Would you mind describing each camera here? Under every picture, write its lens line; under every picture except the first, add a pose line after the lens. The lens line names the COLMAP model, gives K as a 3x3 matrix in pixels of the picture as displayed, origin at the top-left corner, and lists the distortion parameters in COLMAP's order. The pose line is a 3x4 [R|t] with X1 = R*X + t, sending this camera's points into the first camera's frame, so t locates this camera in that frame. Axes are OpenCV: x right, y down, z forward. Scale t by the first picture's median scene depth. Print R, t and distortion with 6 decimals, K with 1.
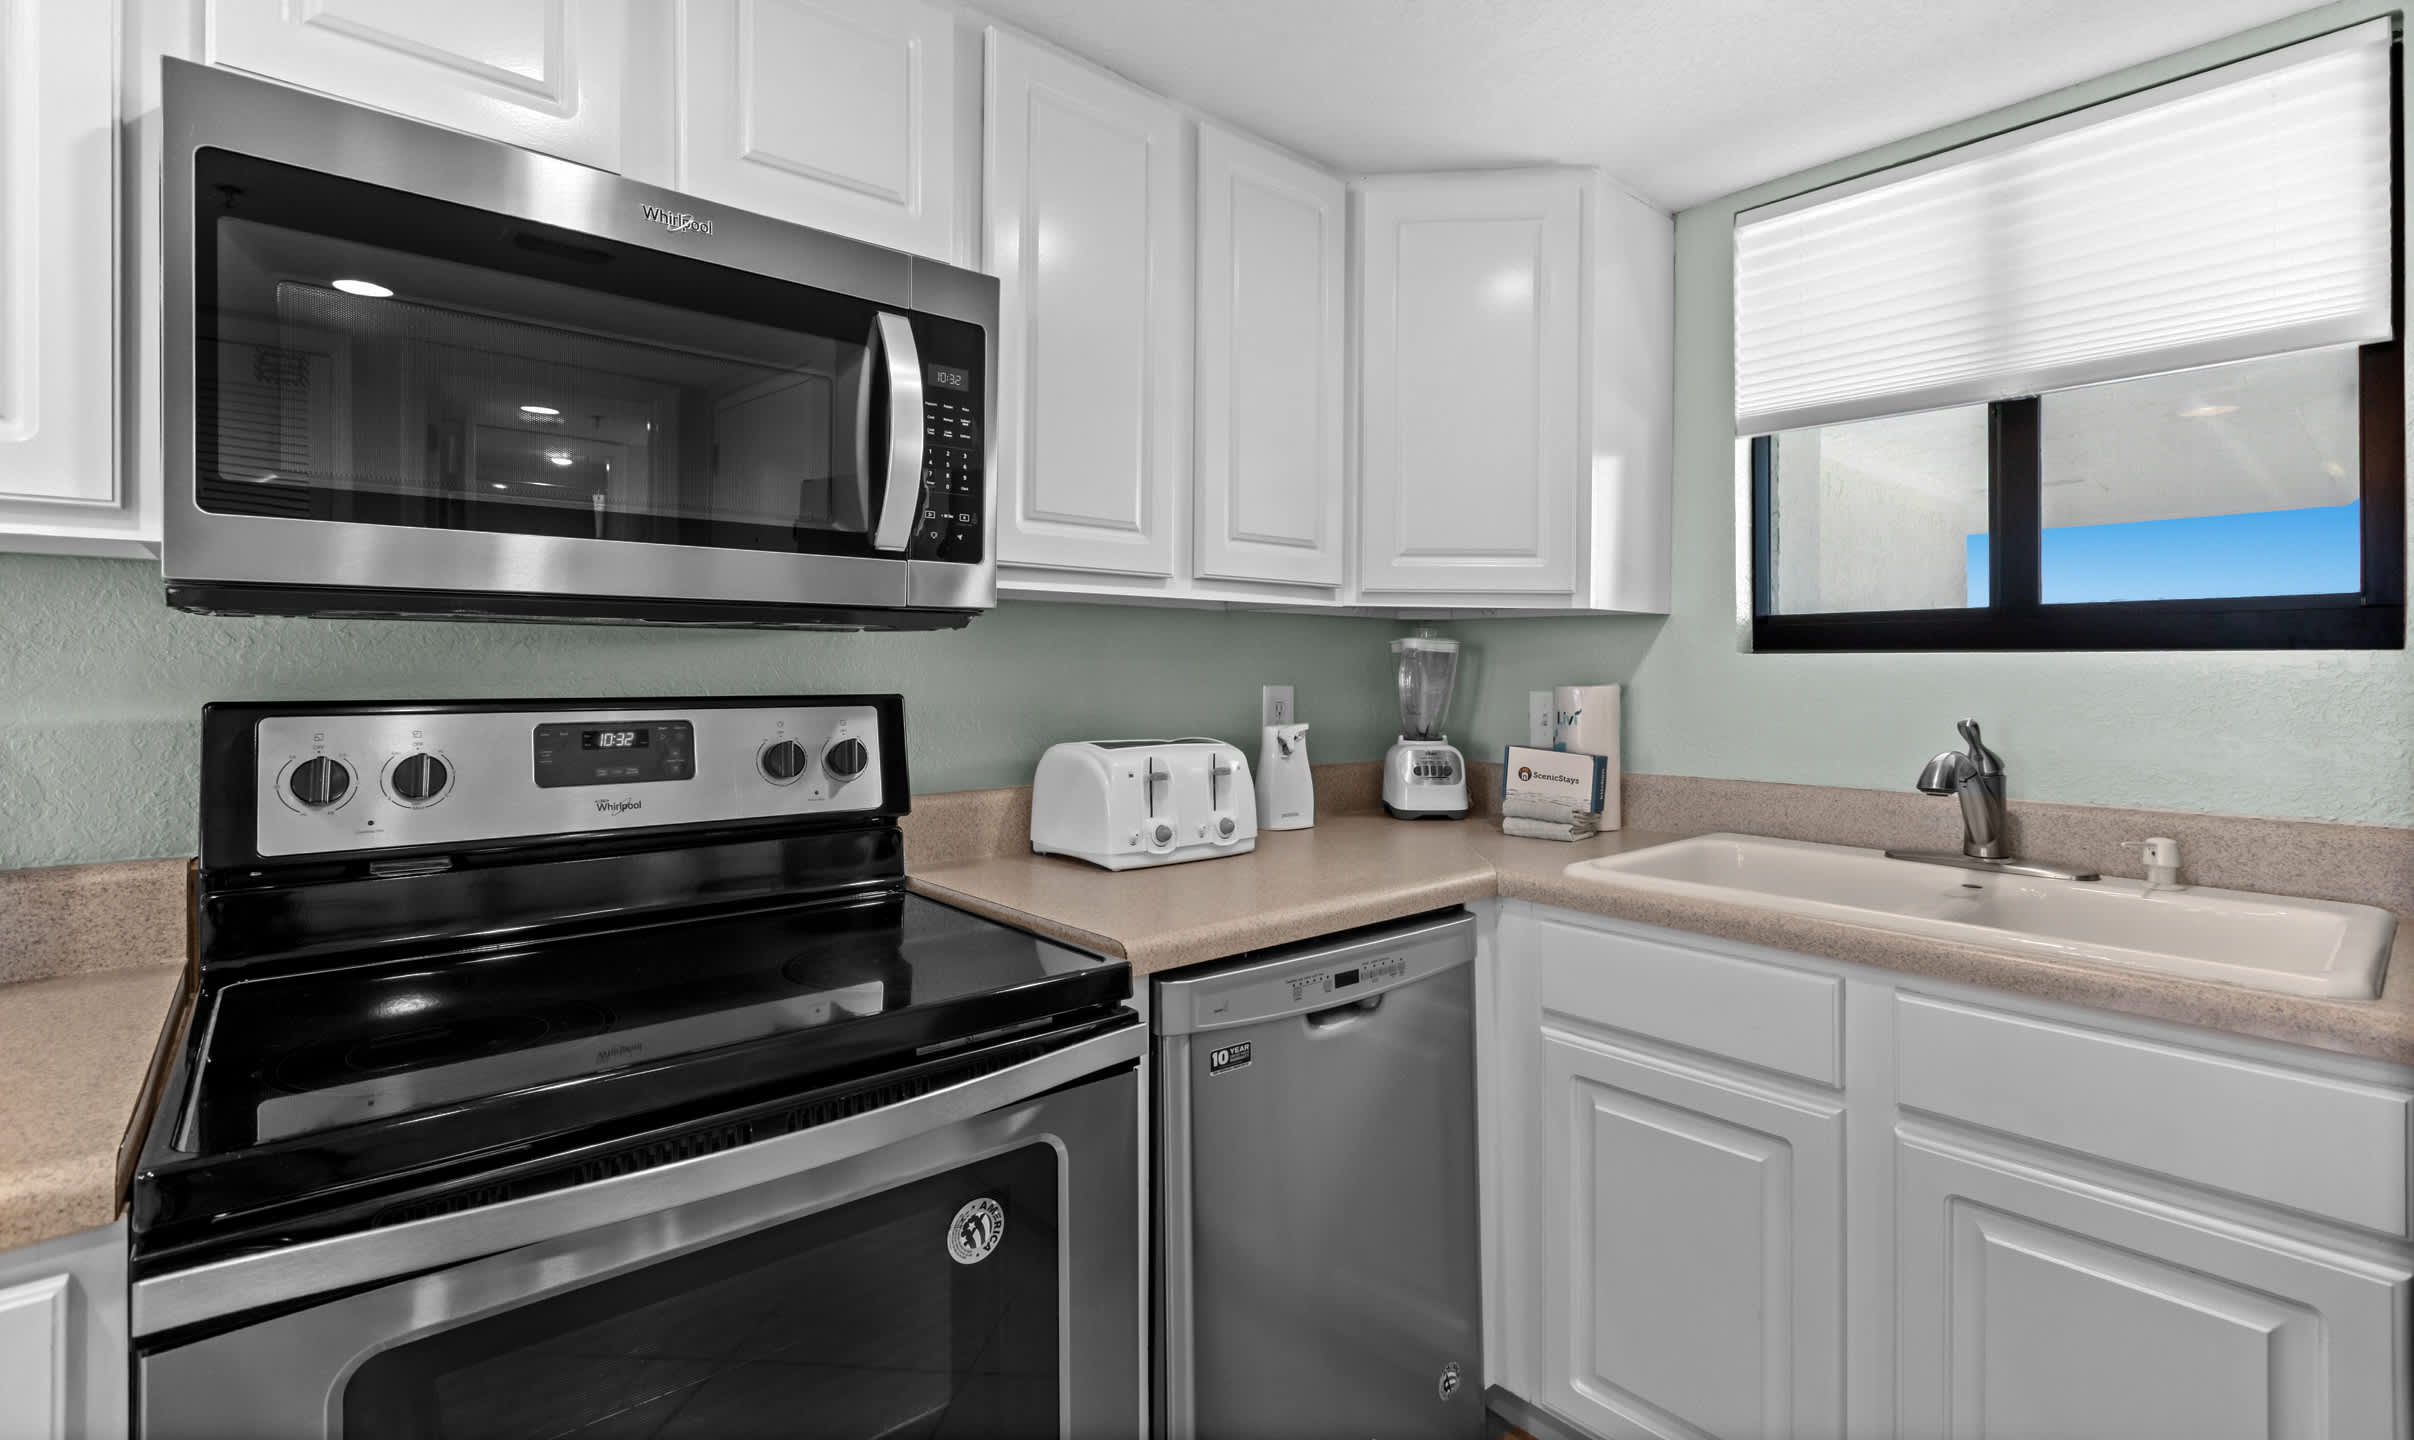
lens RADIAL K [[1096.4, 0, 1197.4], [0, 1096.4, 644.2], [0, 0, 1]] dist [0.000588, 0.000114]
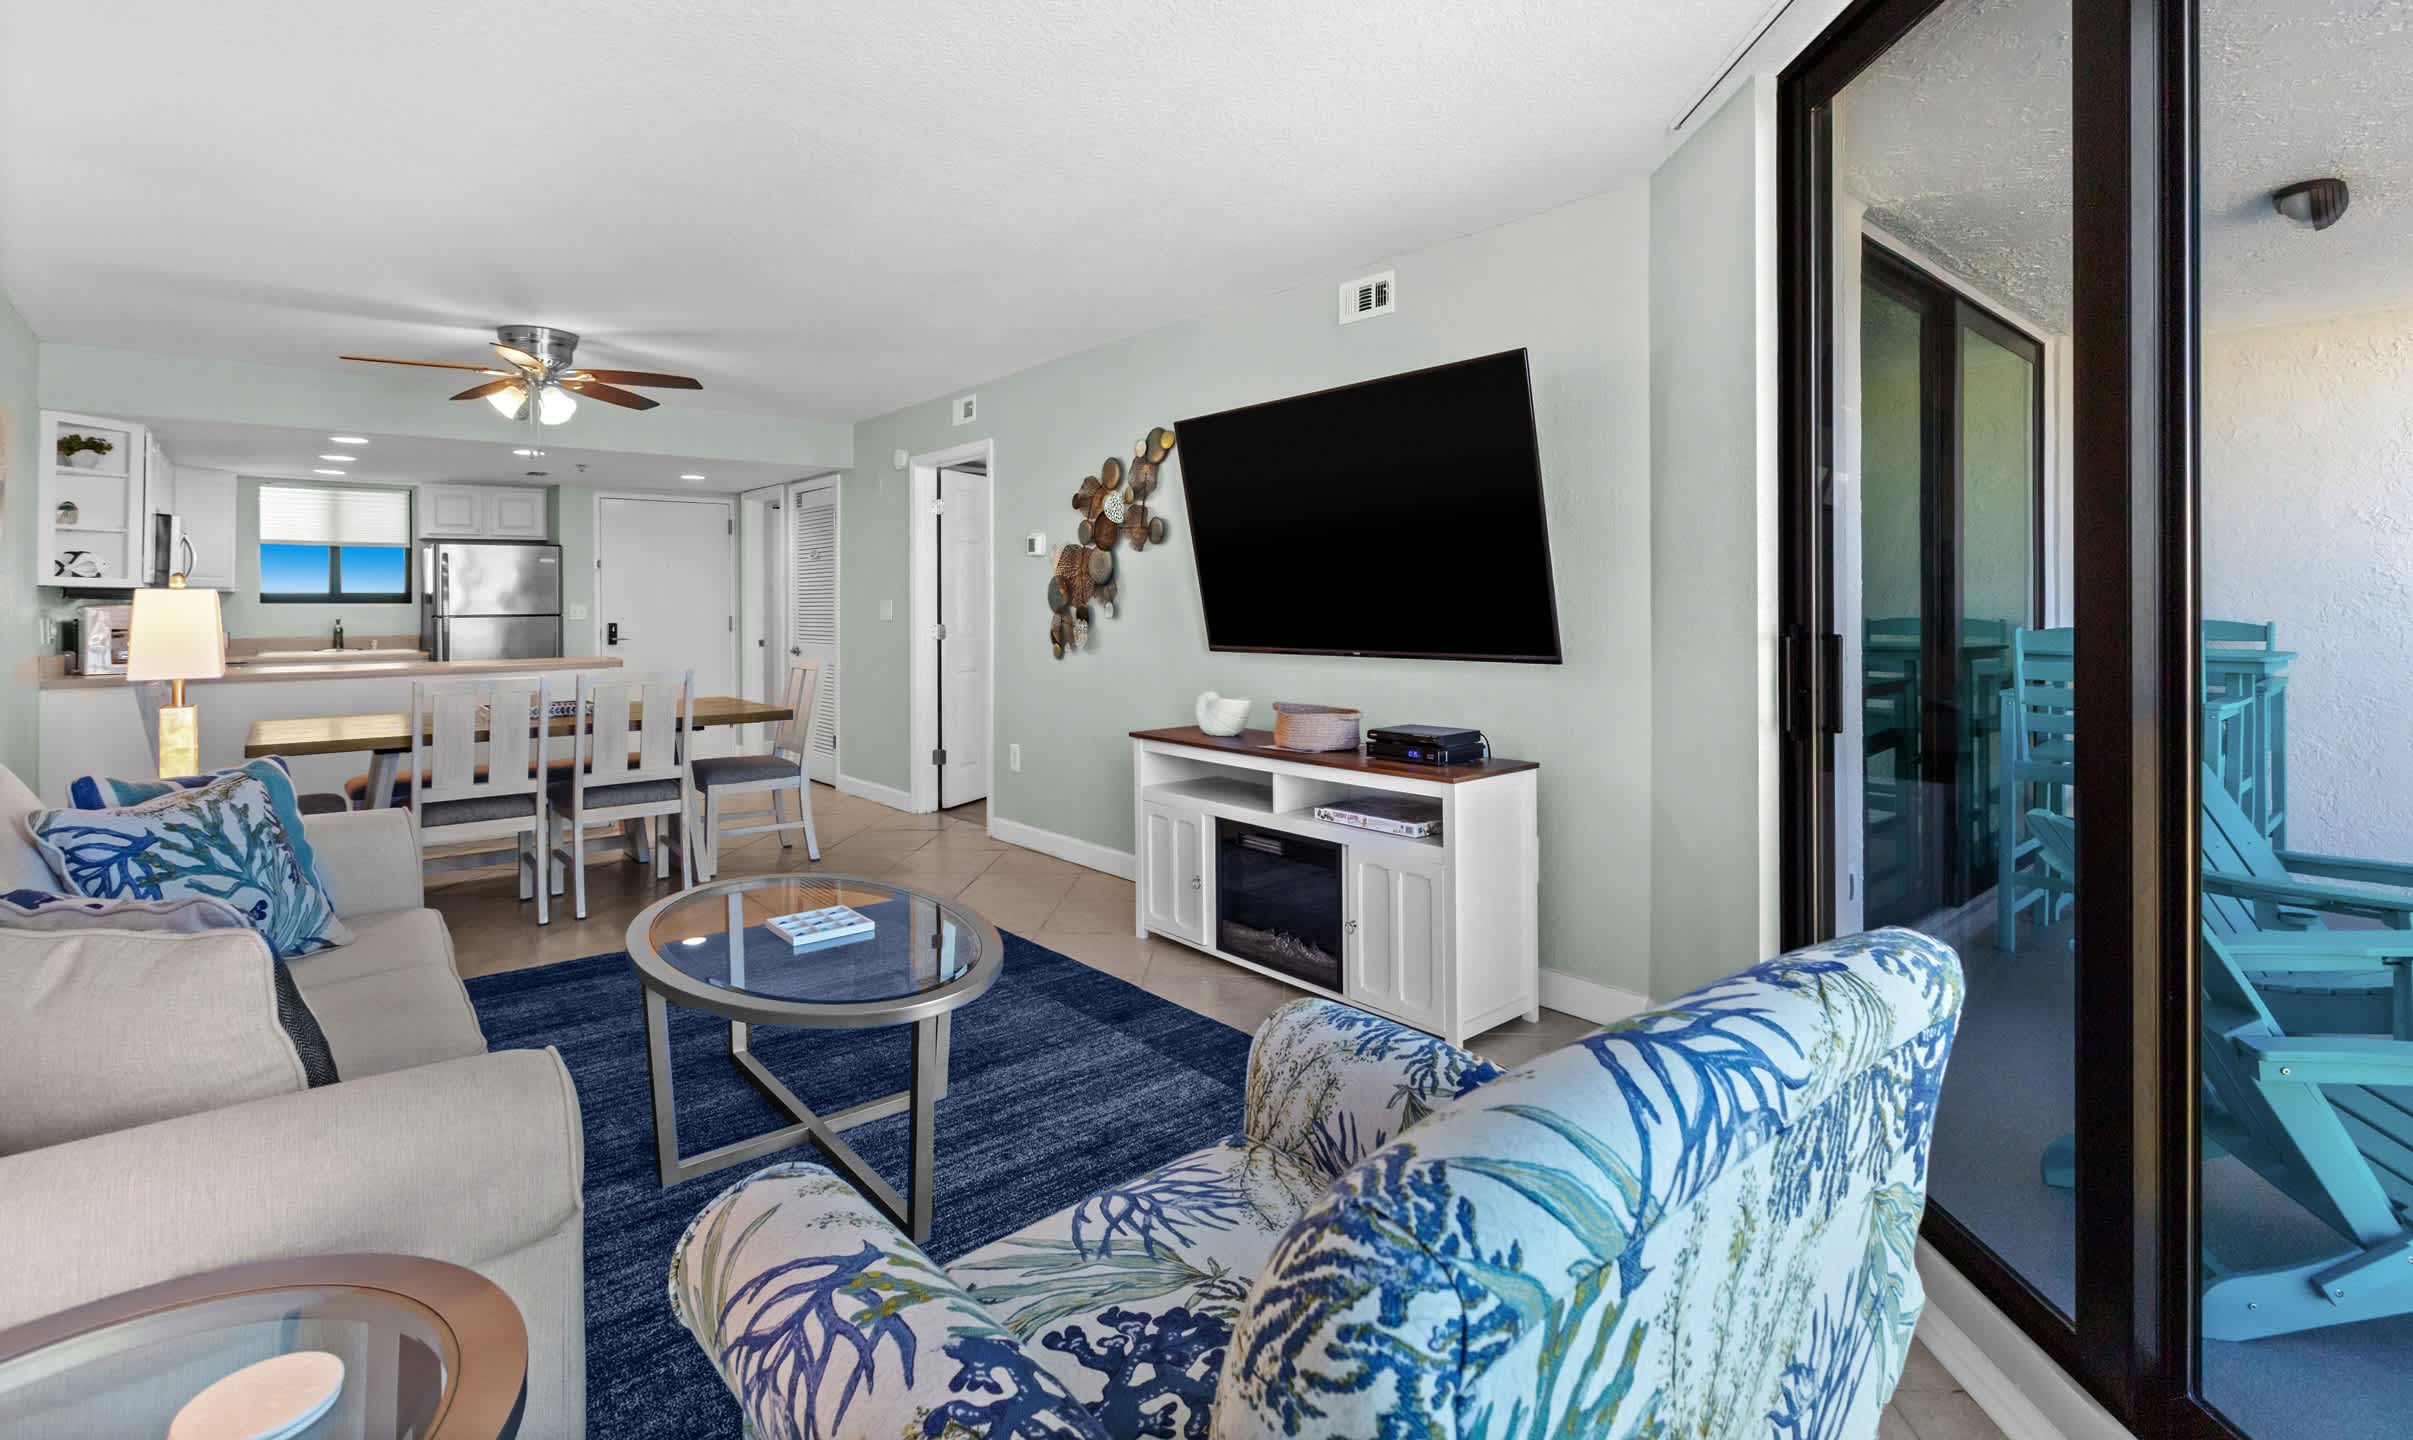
lens RADIAL K [[1104.5, 0, 1223.8], [0, 1104.5, 596.3], [0, 0, 1]] dist [0.001934, 0.000534]
pose [[0.000034, 0.005333, 0.999986, -3.618771], [-0.020693, 0.999772, -0.005331, -0.072638], [-0.999786, -0.020692, 0.000145, -2.496754]]
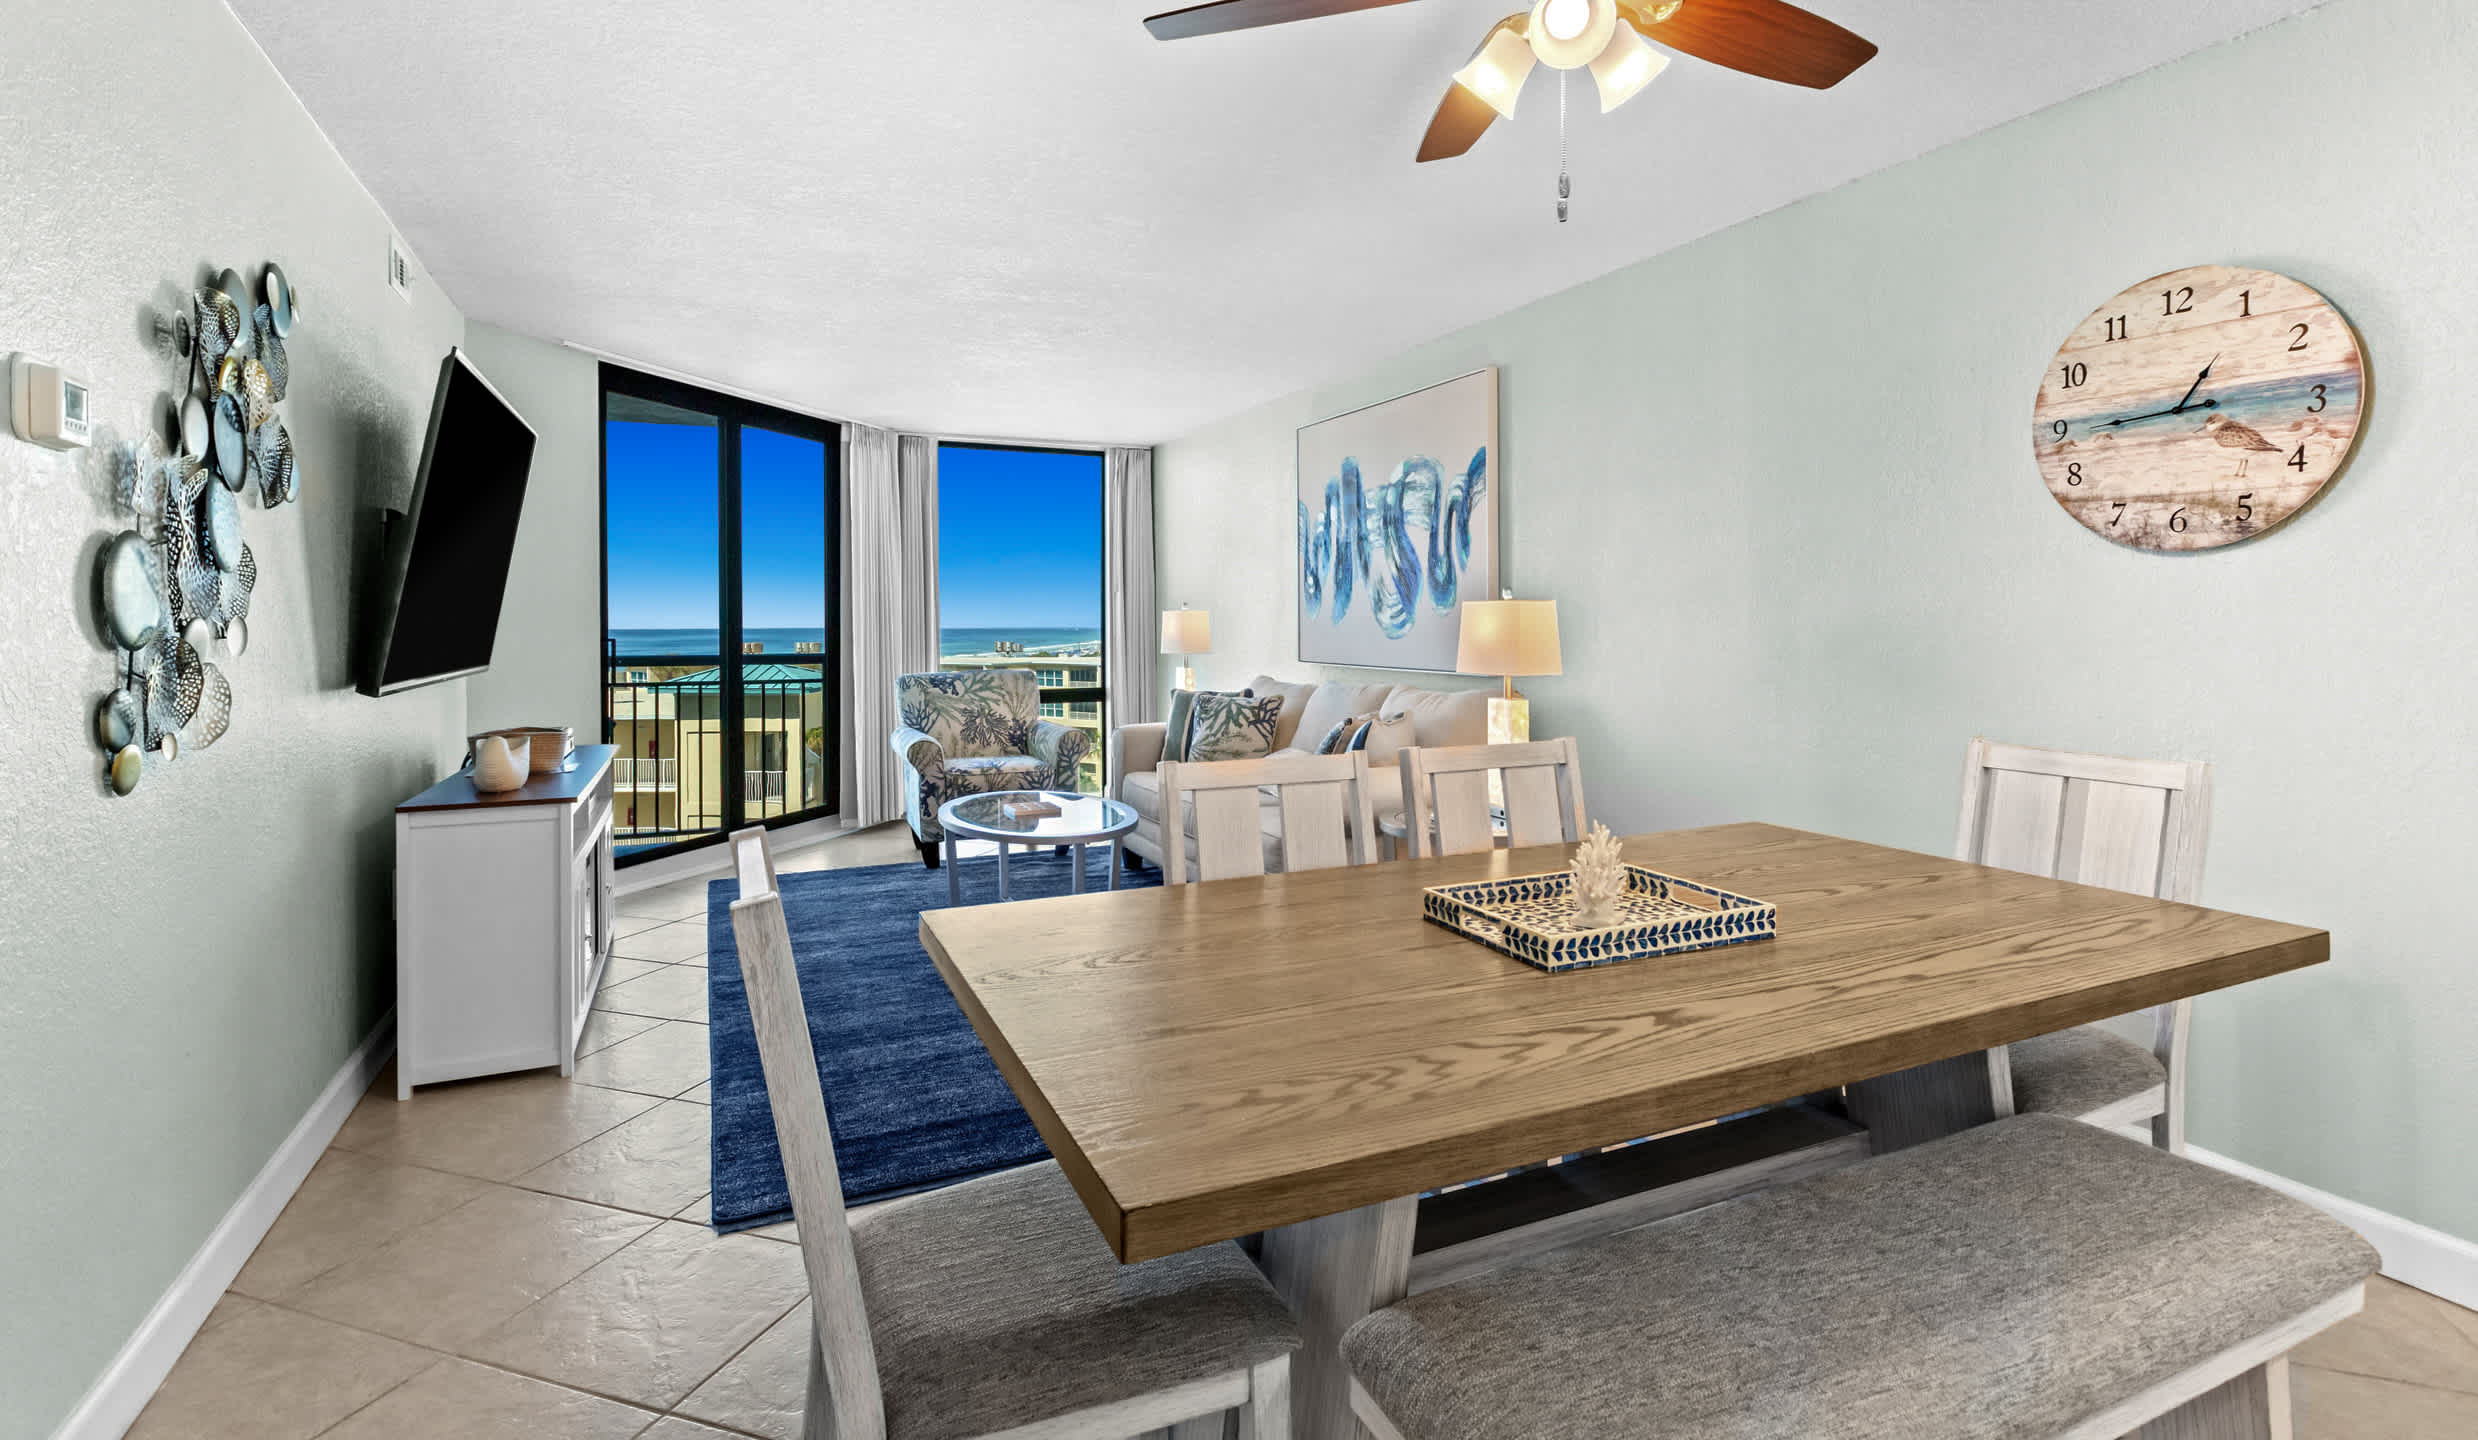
lens RADIAL K [[1142.9, 0, 1246.6], [0, 1142.9, 627.4], [0, 0, 1]] dist [-0.005774, -0.000199]
pose [[-0.270401, 0.006247, -0.962727, 0.038282], [0.029132, 0.999574, -0.001697, -0.023099], [0.962307, -0.028505, -0.270468, -0.865820]]
